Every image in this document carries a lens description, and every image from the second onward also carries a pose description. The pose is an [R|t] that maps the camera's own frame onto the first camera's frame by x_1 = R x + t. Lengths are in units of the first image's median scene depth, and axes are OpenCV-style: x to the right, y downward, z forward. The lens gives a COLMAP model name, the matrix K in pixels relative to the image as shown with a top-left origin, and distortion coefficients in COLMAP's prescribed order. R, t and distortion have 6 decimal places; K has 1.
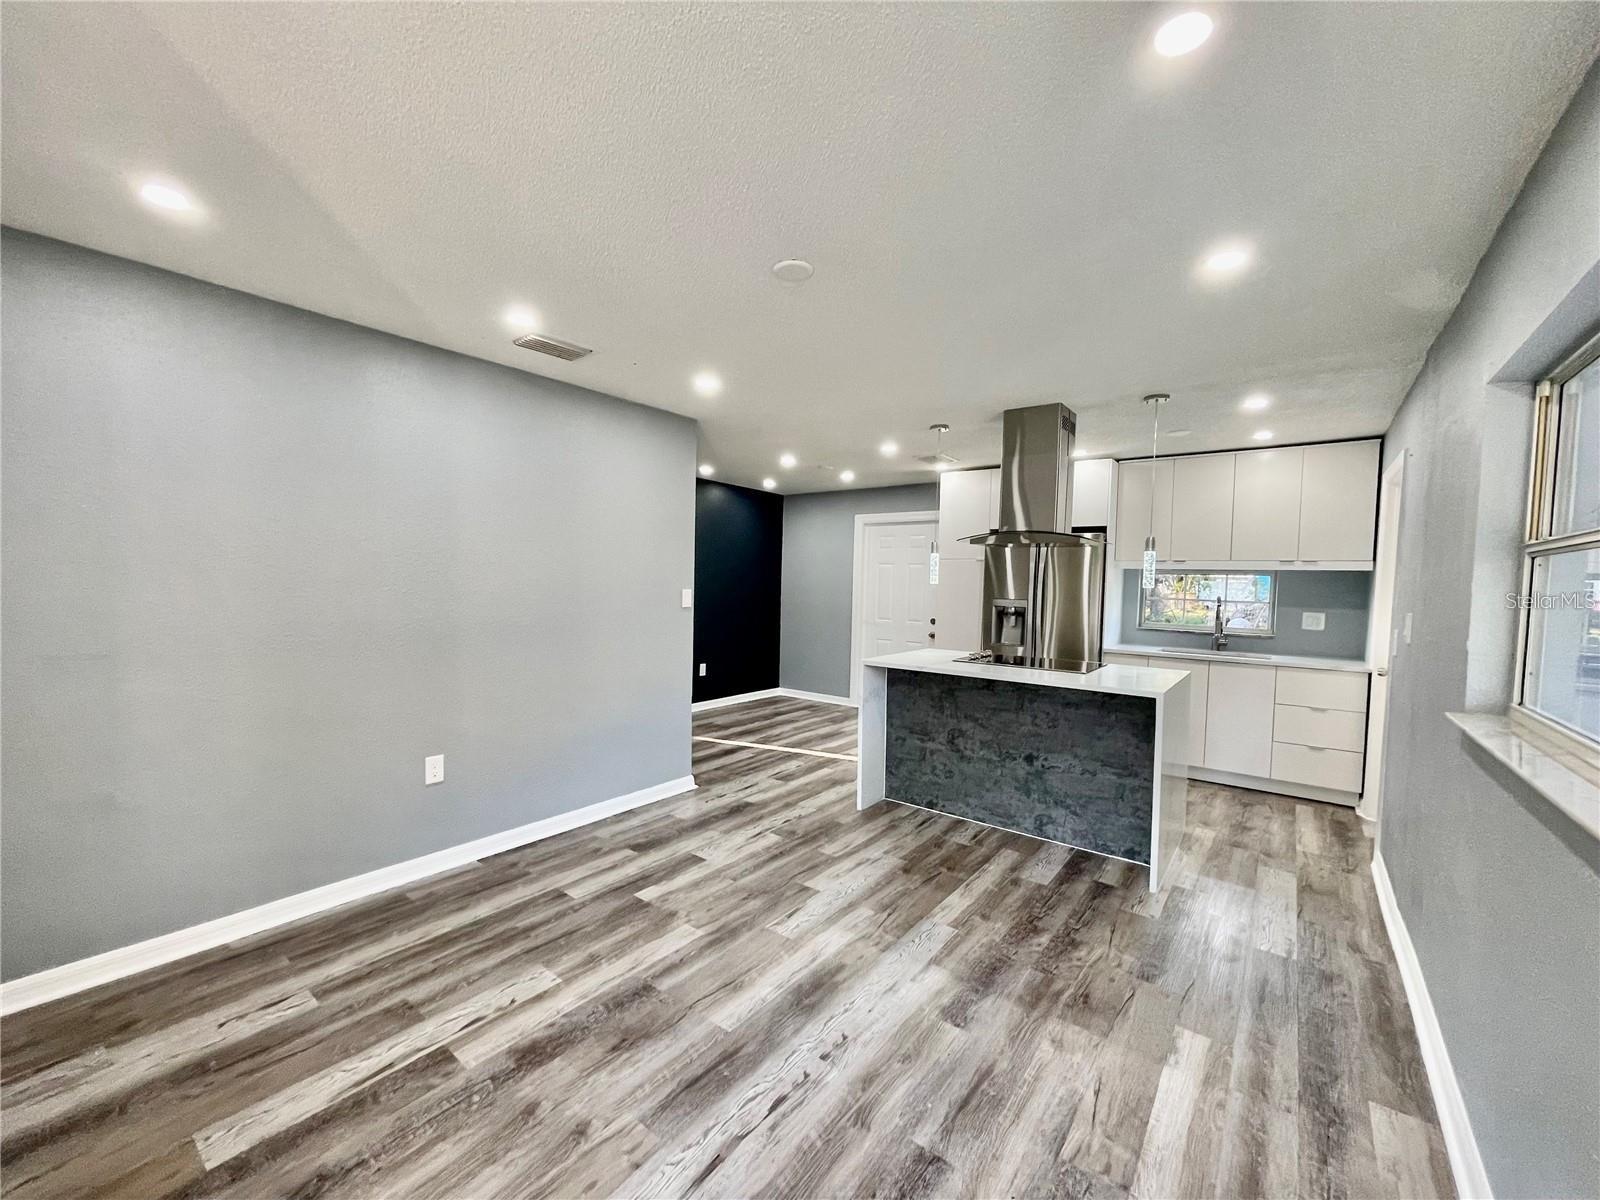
lens RADIAL K [[645.0, 0, 791.7], [0, 645.0, 607.1], [0, 0, 1]] dist [-0.002195, 0.001613]
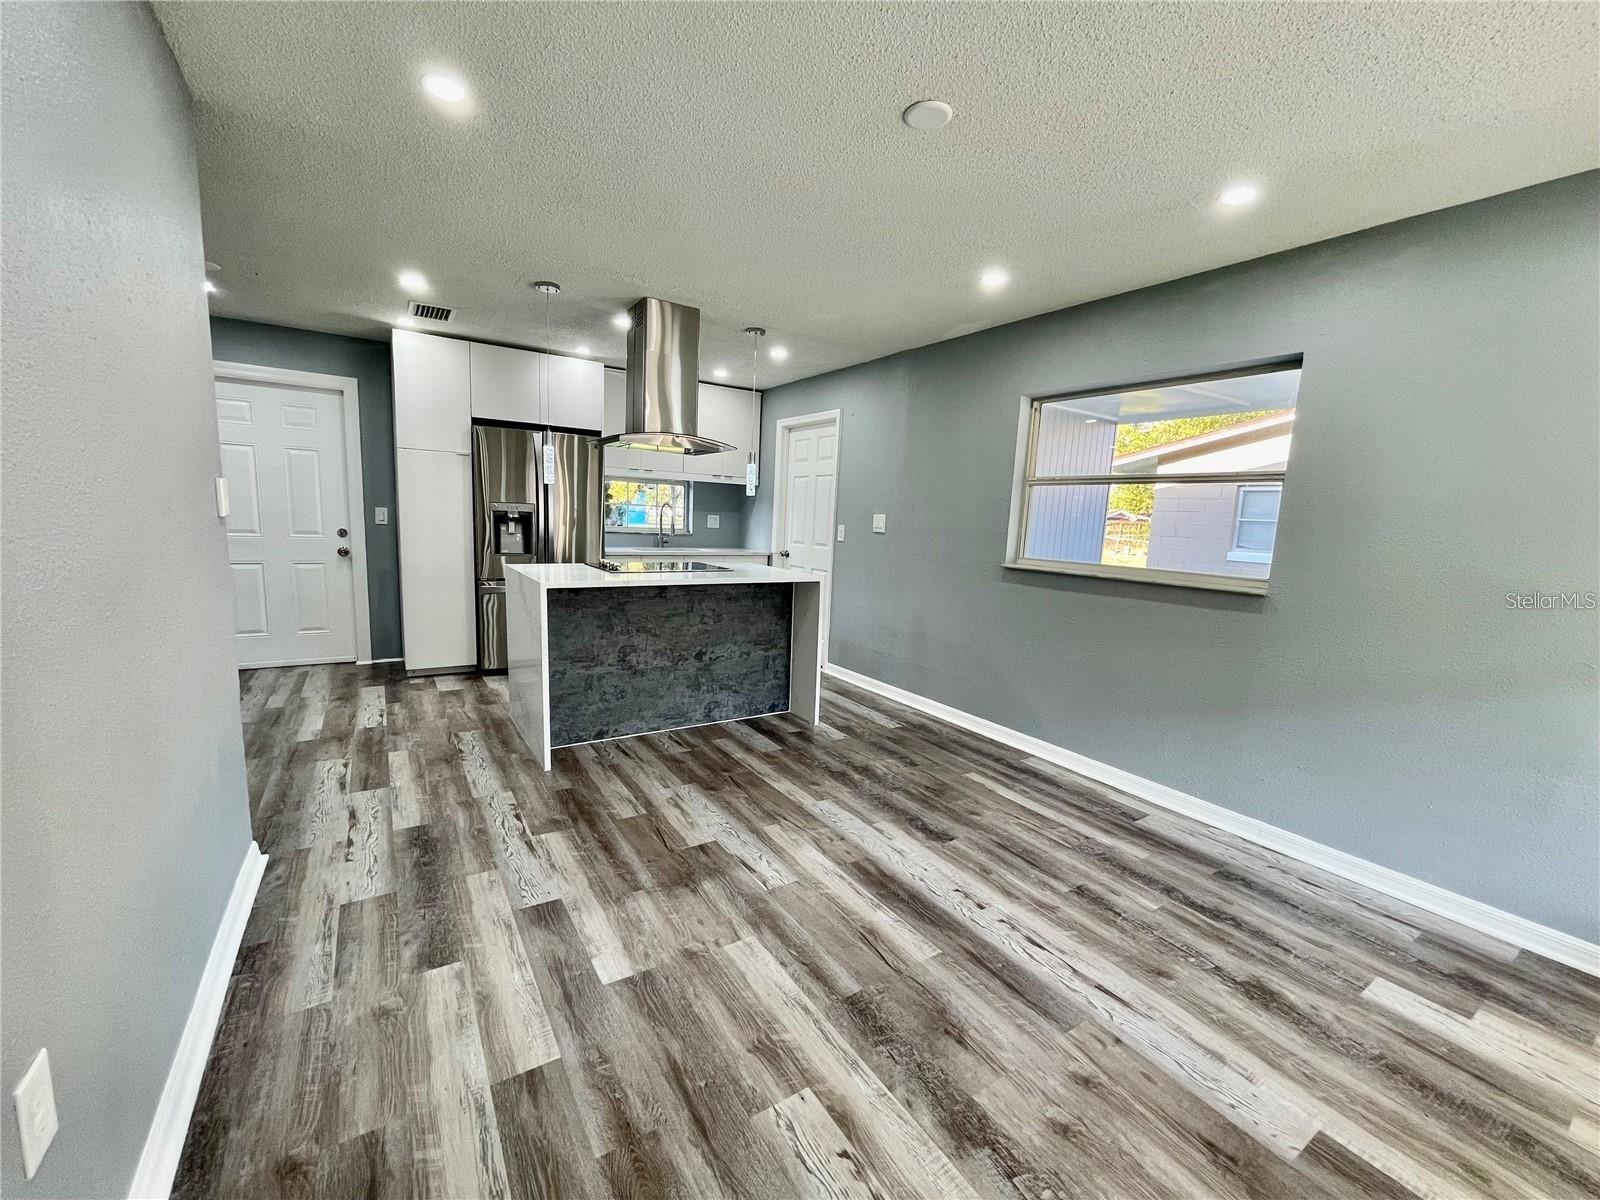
lens RADIAL K [[645.0, 0, 790.6], [0, 645.0, 609.3], [0, 0, 1]] dist [-0.002195, 0.001613]
pose [[0.333521, -0.146414, 0.931304, -0.581467], [0.005160, 0.988135, 0.153501, -0.003307], [-0.942728, -0.046391, 0.330320, 0.528643]]
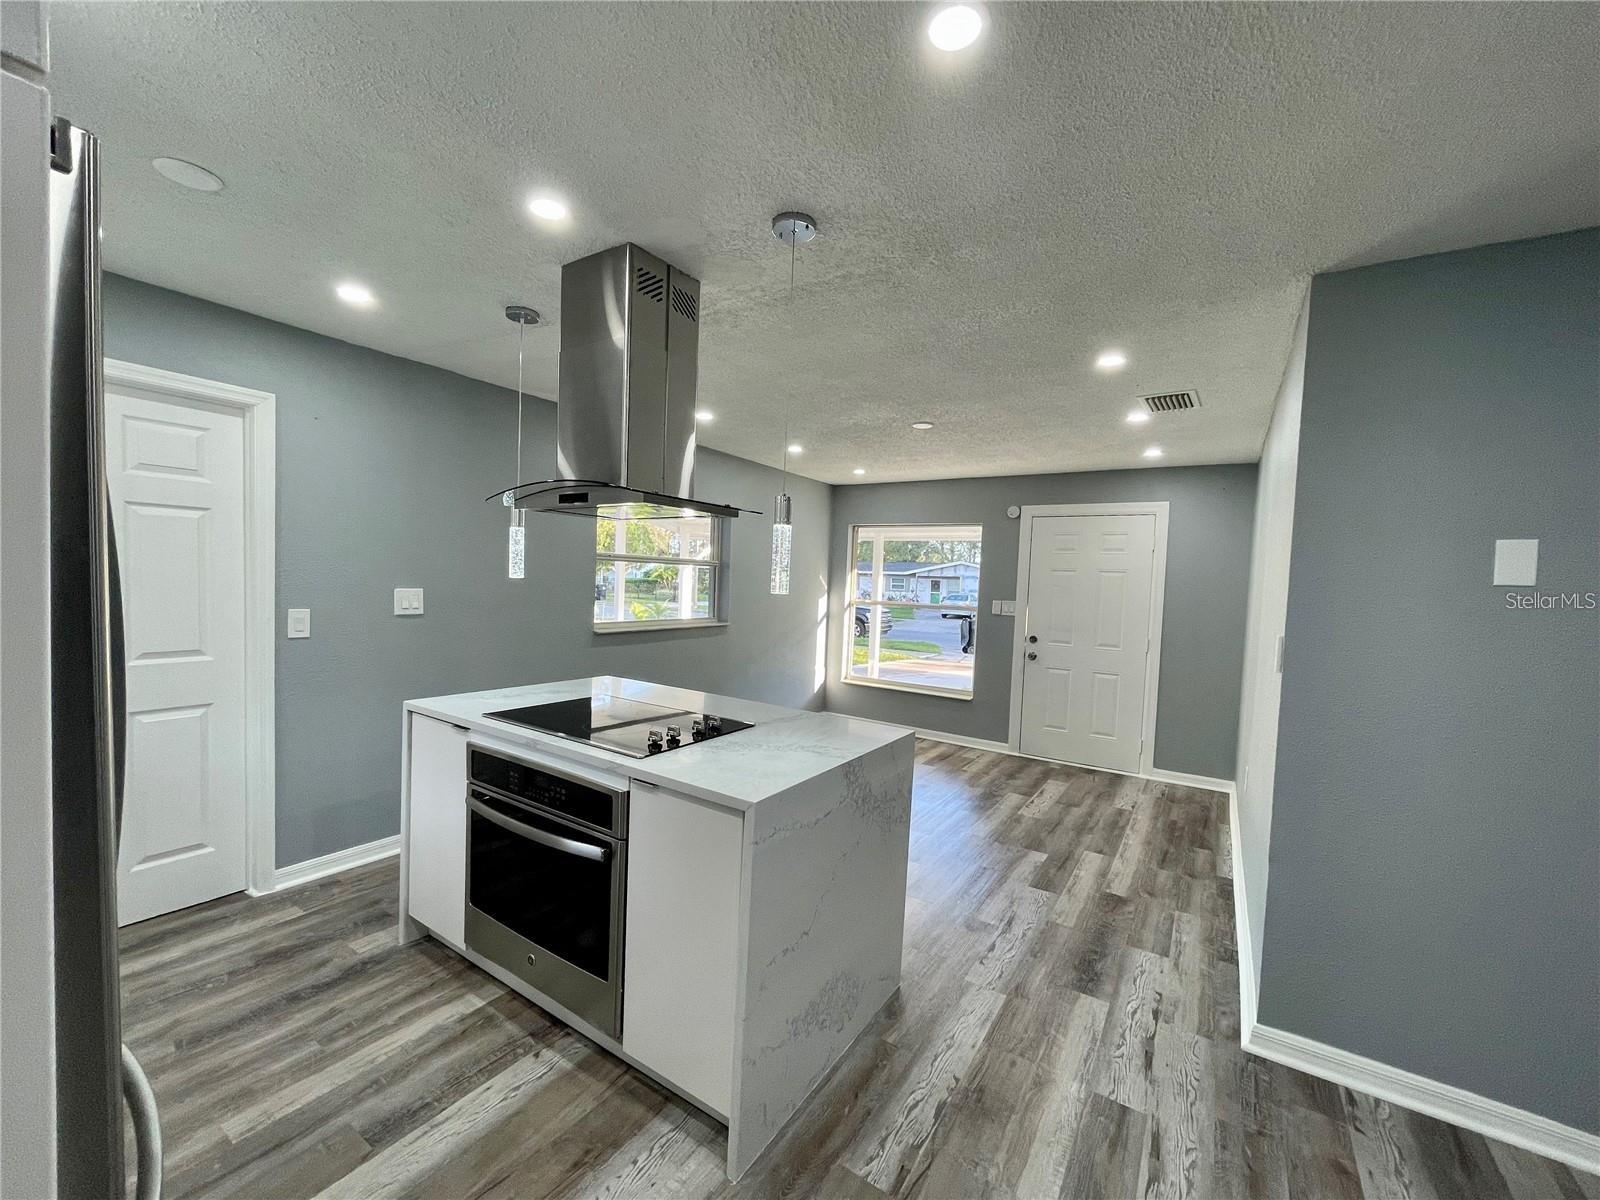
lens RADIAL K [[645.0, 0, 791.7], [0, 645.0, 610.7], [0, 0, 1]] dist [-0.002195, 0.001613]
pose [[-0.995027, -0.060356, -0.079242, 0.304778], [-0.067421, 0.993680, 0.089742, -0.079658], [0.073325, 0.094638, -0.992808, 1.764940]]
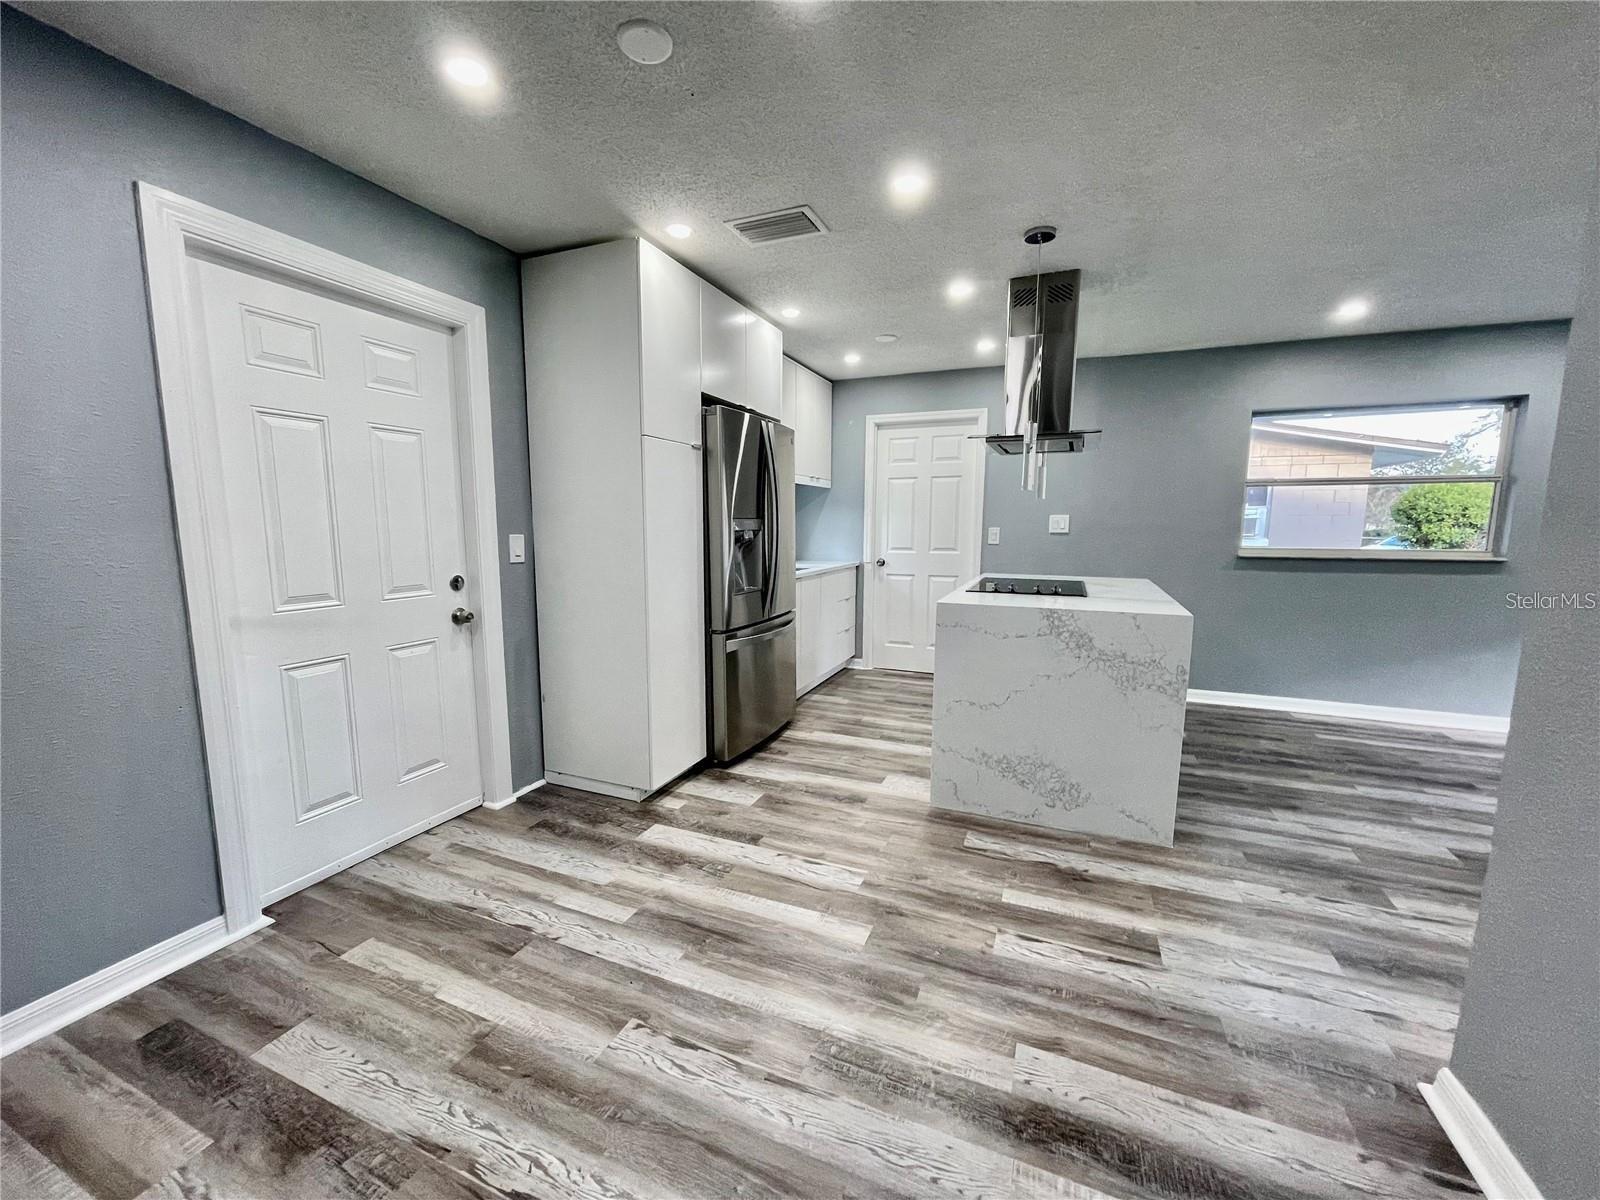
lens RADIAL K [[645.0, 0, 793.3], [0, 645.0, 610.1], [0, 0, 1]] dist [-0.002195, 0.001613]
pose [[-0.256828, -0.155089, 0.953932, -0.428919], [0.032826, 0.985071, 0.168989, -0.043608], [-0.965899, 0.074714, -0.247903, 1.719267]]
